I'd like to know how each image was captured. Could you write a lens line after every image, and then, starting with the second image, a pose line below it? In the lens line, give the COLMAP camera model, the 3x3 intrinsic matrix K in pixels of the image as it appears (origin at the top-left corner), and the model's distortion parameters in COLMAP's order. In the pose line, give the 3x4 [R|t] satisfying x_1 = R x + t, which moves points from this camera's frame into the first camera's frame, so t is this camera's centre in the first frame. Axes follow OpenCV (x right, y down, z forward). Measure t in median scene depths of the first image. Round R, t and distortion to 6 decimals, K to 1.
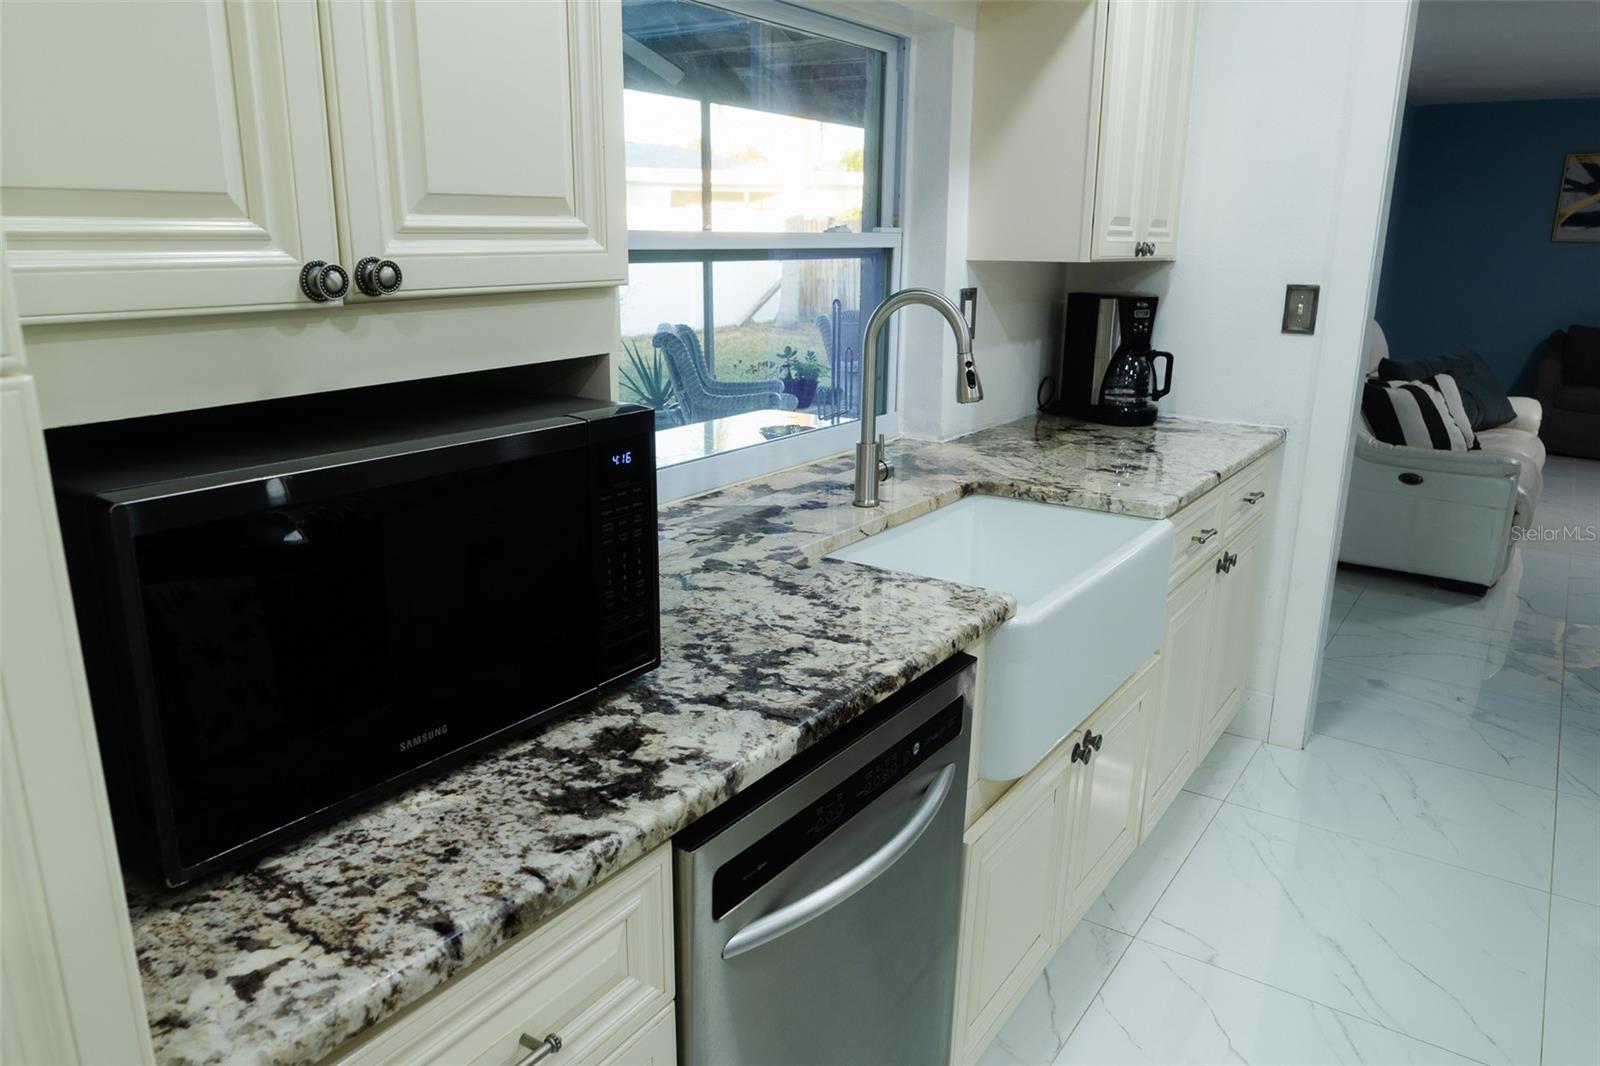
lens RADIAL K [[1110.3, 0, 802.4], [0, 1110.3, 540.7], [0, 0, 1]] dist [-0.012889, 0.001969]
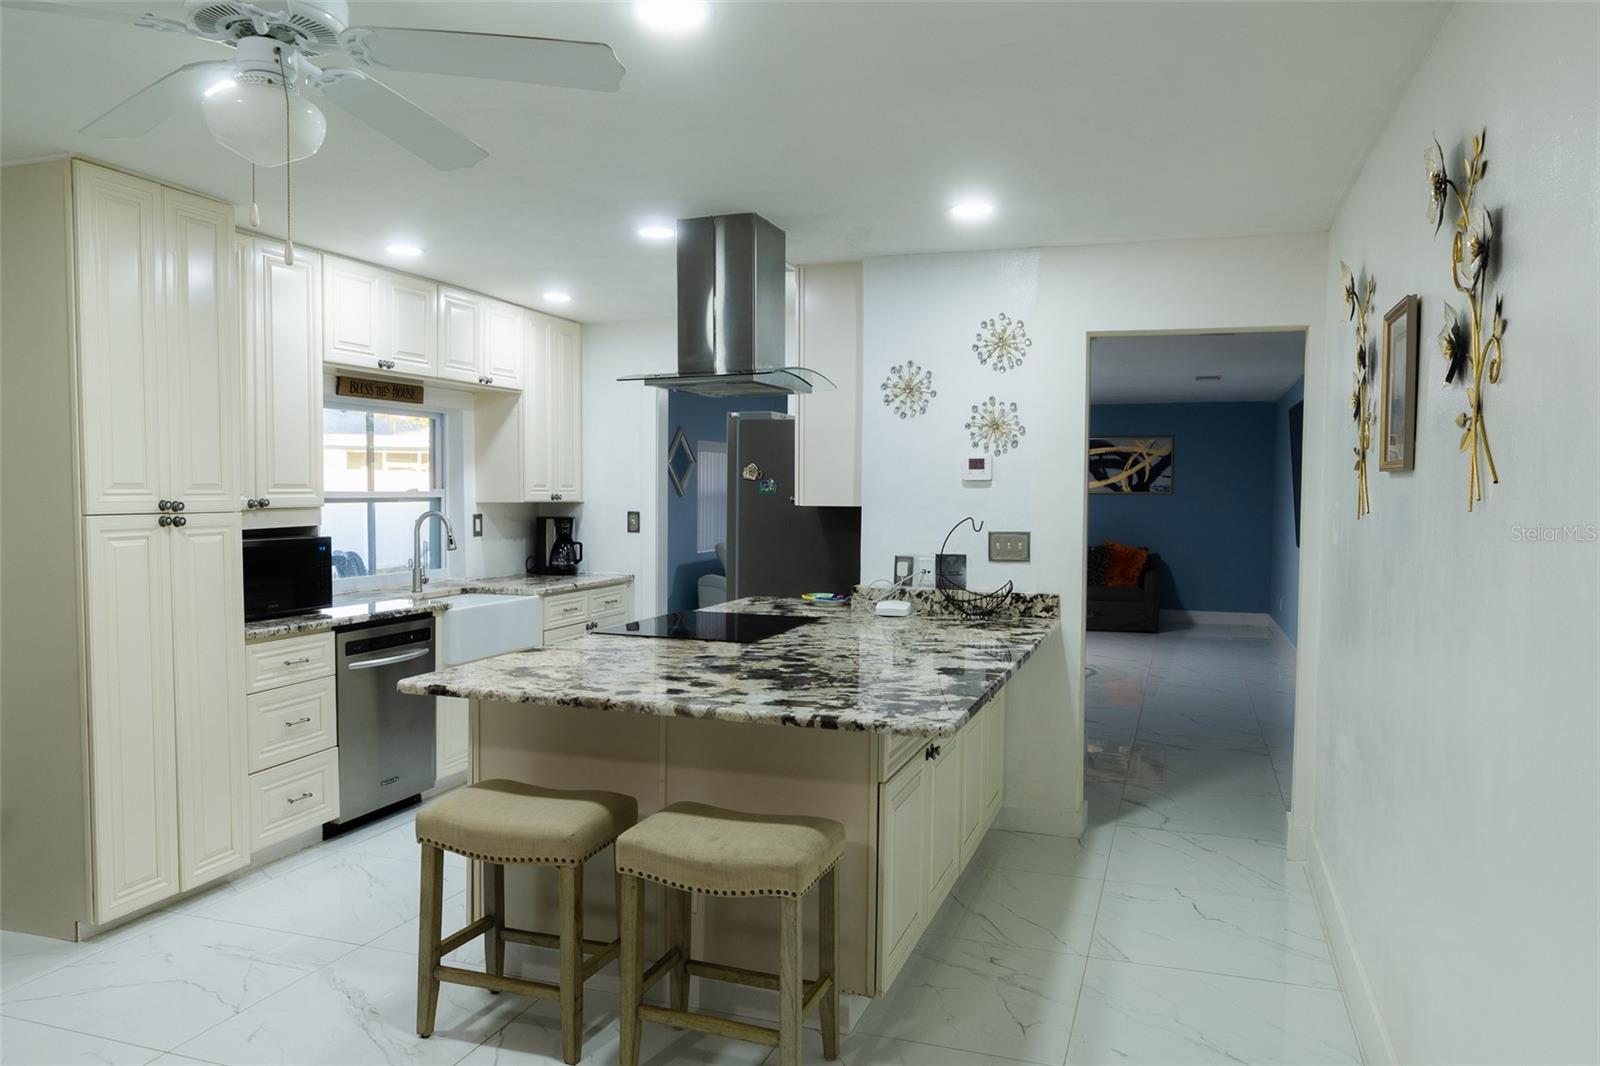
lens RADIAL K [[1110.3, 0, 802.4], [0, 1110.3, 540.7], [0, 0, 1]] dist [-0.012889, 0.001969]
pose [[0.962763, -0.017847, 0.269756, 0.183719], [0.076875, 0.974700, -0.209882, 0.375846], [-0.259185, 0.222804, 0.939777, -1.380309]]
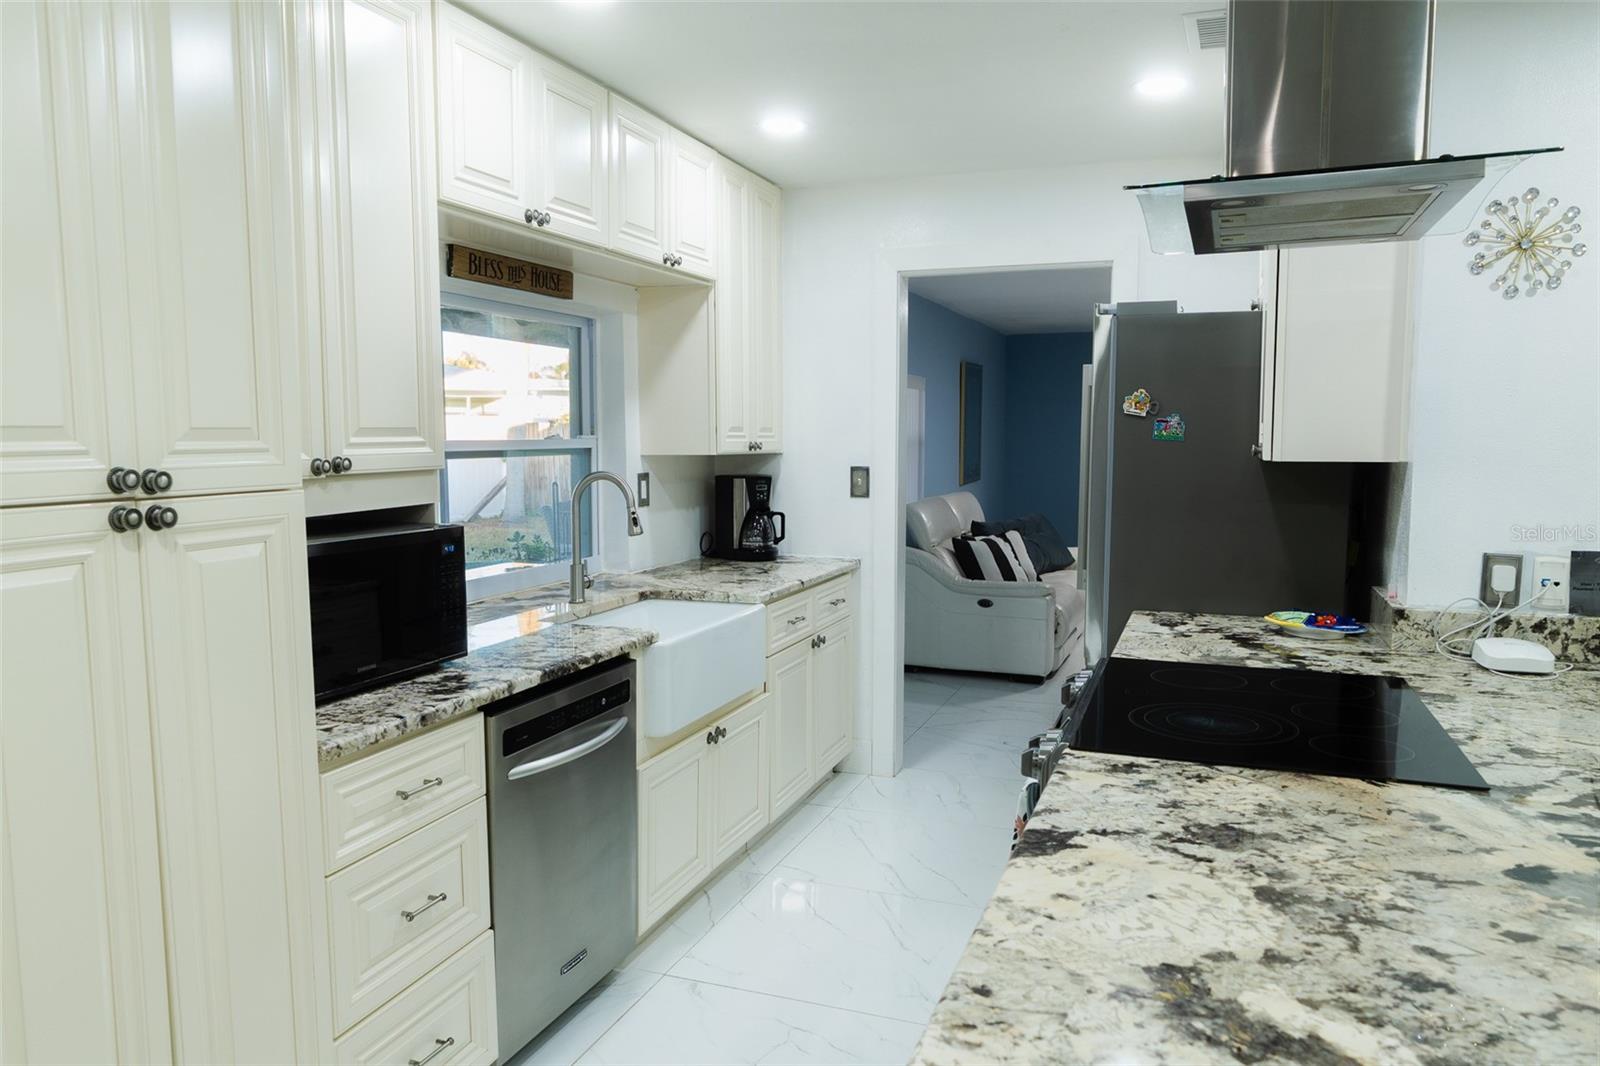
lens RADIAL K [[1104.5, 0, 796.6], [0, 1104.5, 538.7], [0, 0, 1]] dist [-0.012229, -0.000199]
pose [[0.970873, -0.034363, 0.237119, -0.008688], [0.075035, 0.983485, -0.164705, 0.131933], [-0.227543, 0.177700, 0.957417, -0.503949]]
